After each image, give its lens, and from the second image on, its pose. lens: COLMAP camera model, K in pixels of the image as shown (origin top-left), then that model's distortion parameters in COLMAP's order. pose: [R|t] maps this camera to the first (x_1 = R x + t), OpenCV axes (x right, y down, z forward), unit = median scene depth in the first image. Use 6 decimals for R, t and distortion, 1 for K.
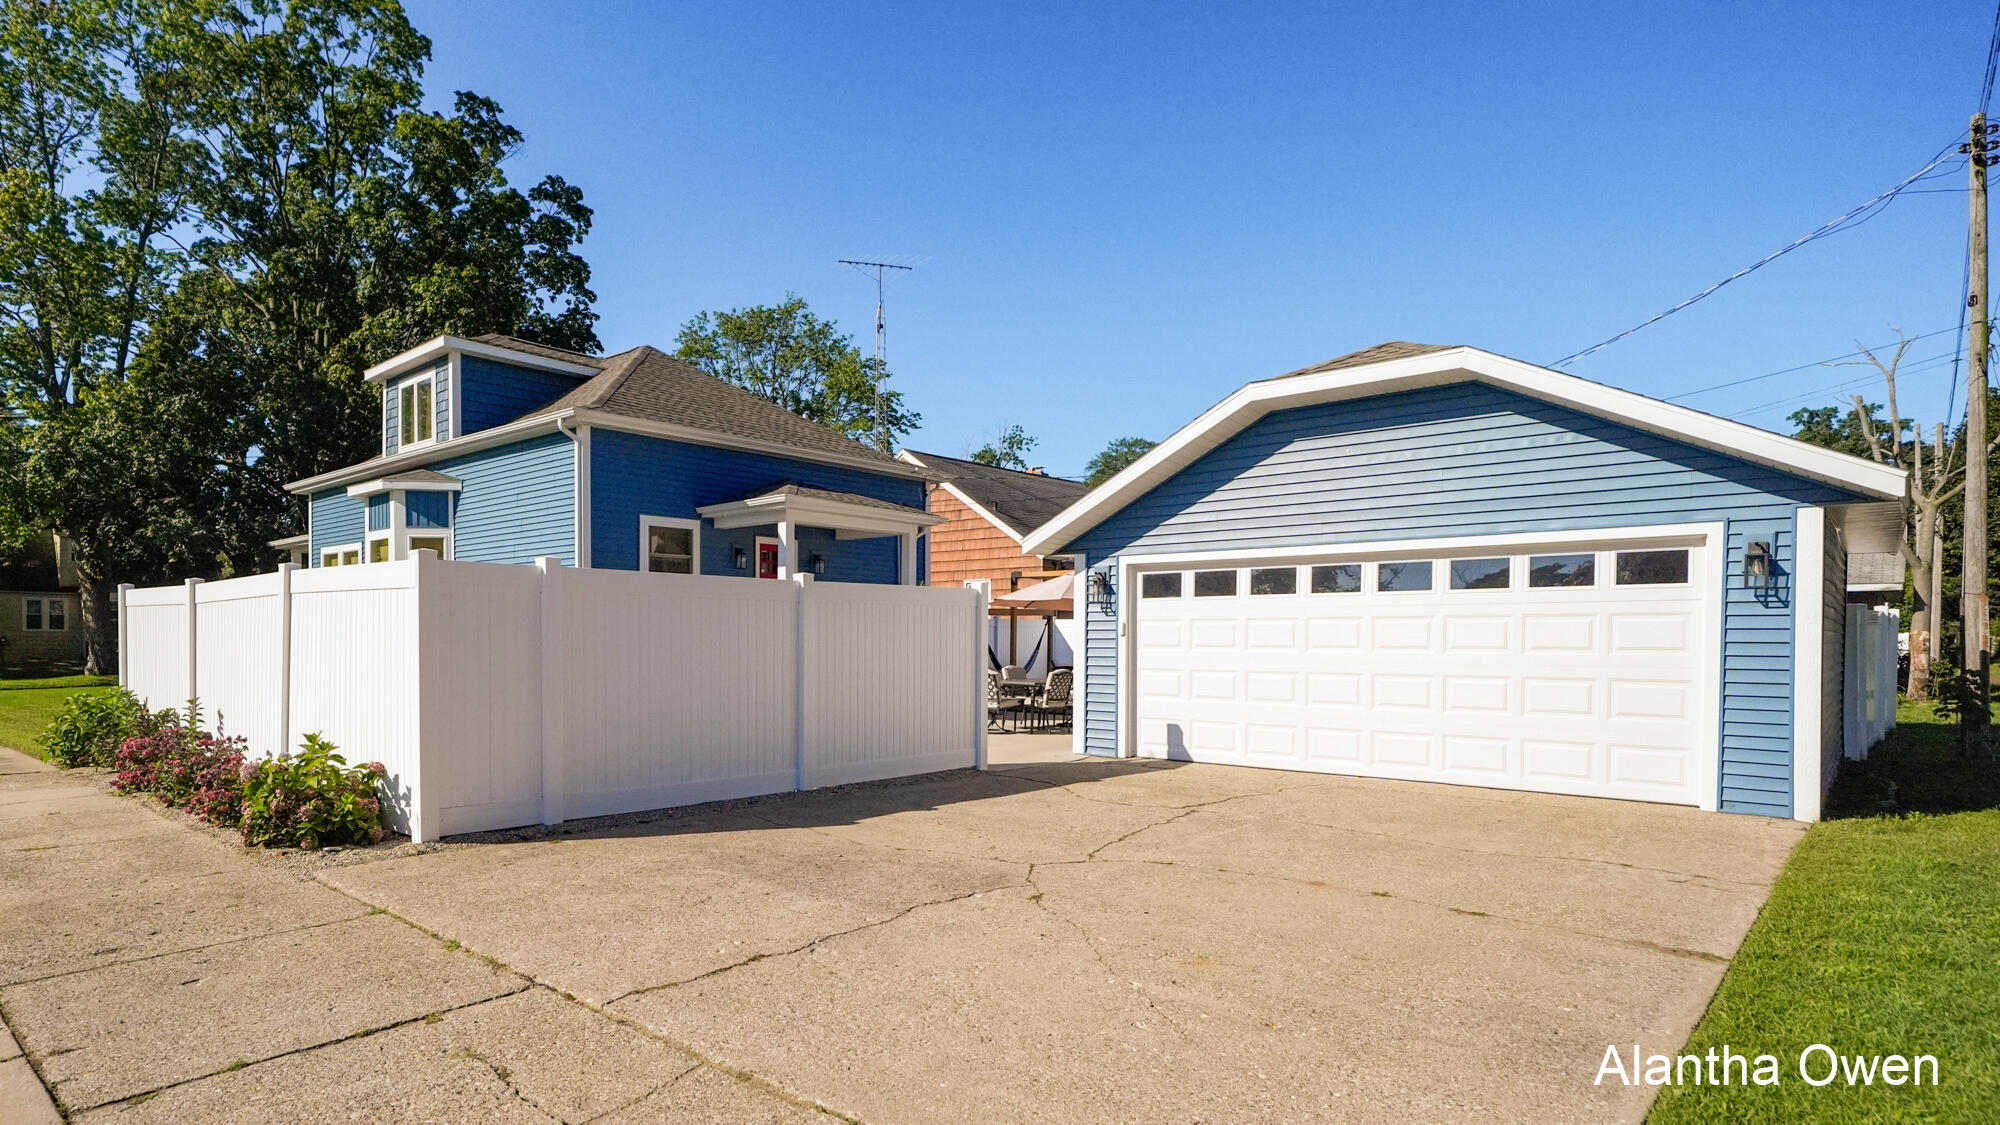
lens RADIAL K [[1033.3, 0, 1000.0], [0, 1033.3, 562.5], [0, 0, 1]] dist [0.000846, 0.001299]
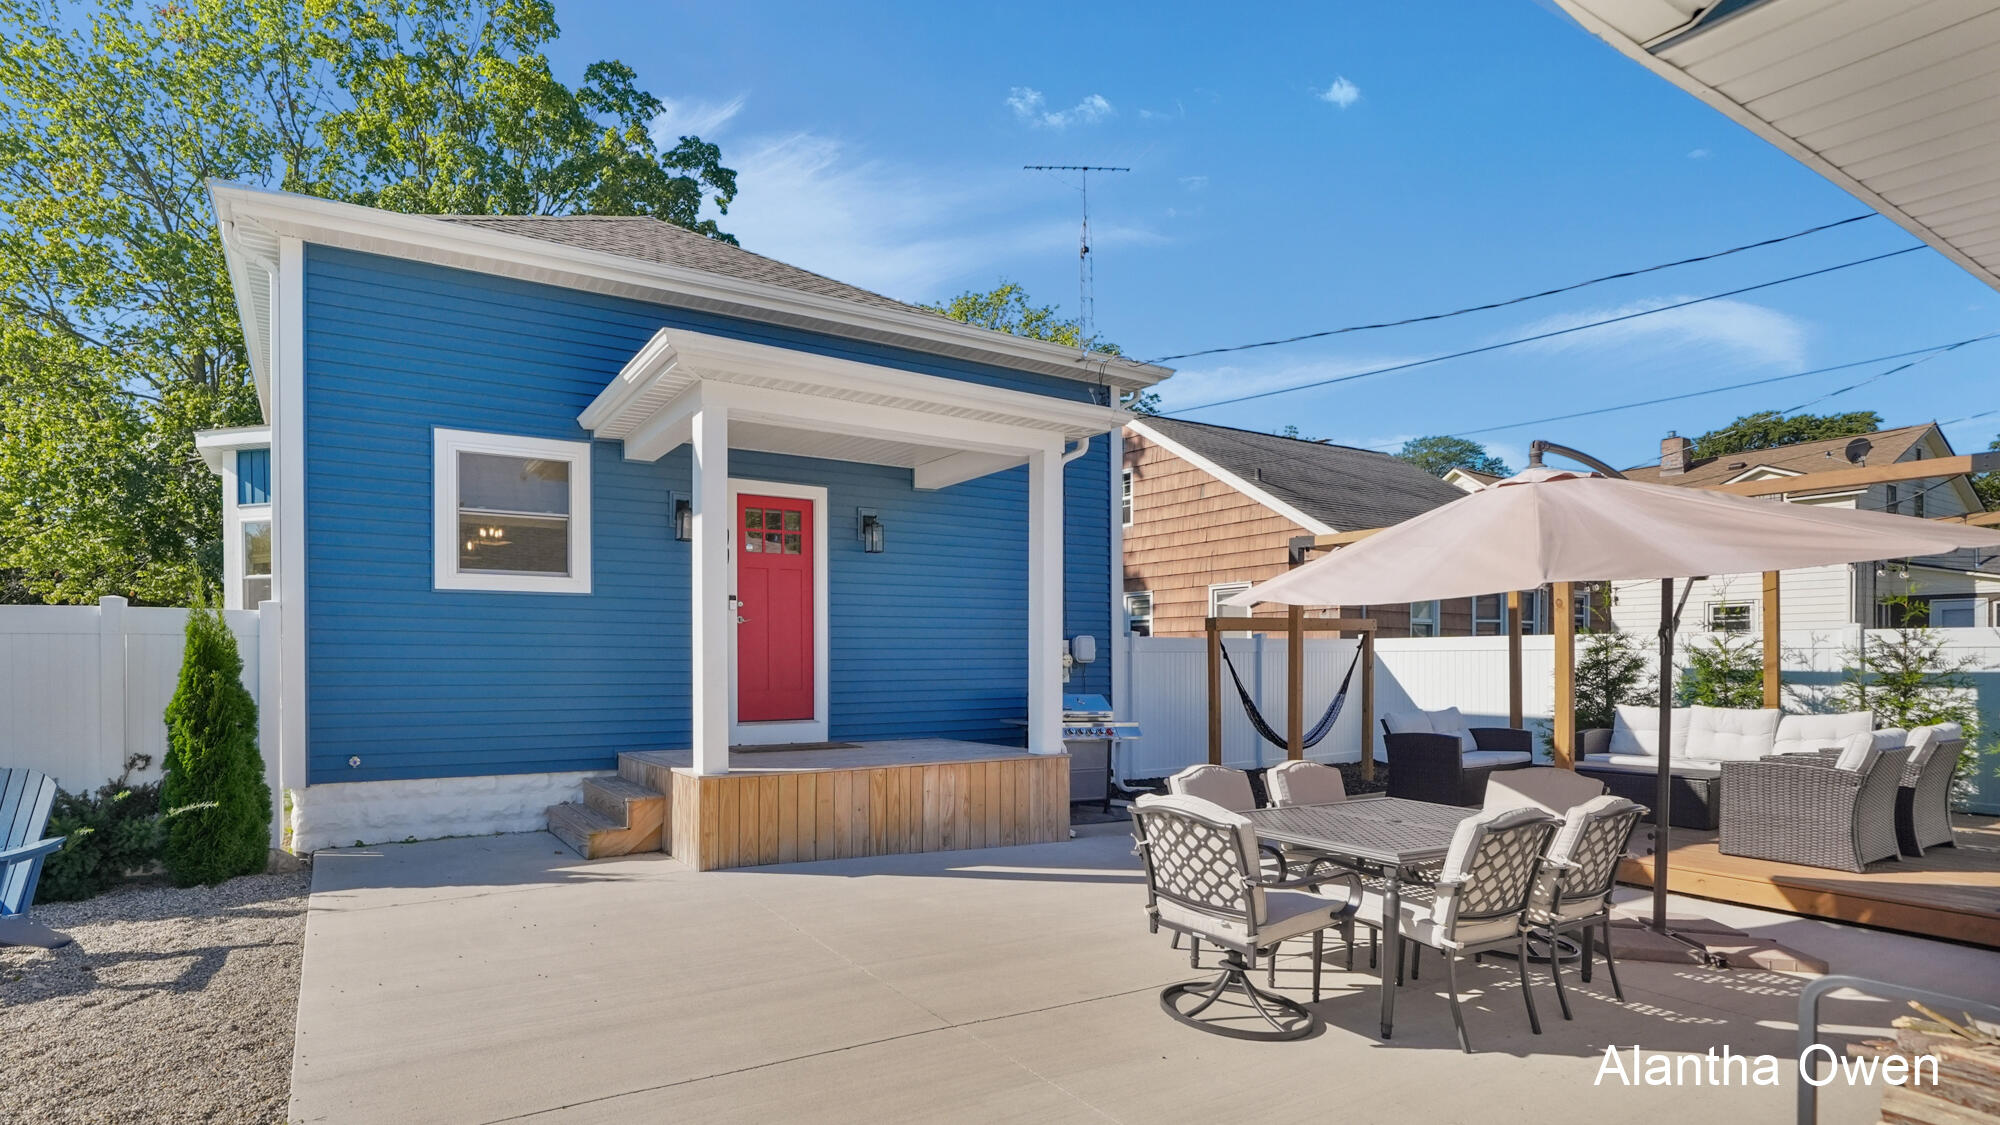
lens RADIAL K [[769.5, 0, 913.7], [0, 769.5, 651.0], [0, 0, 1]] dist [-0.013235, -0.000058]
pose [[0.906459, -0.011802, -0.422130, 0.002196], [0.035538, 0.998195, 0.048406, 0.033601], [0.420797, -0.058880, 0.905242, 0.534439]]
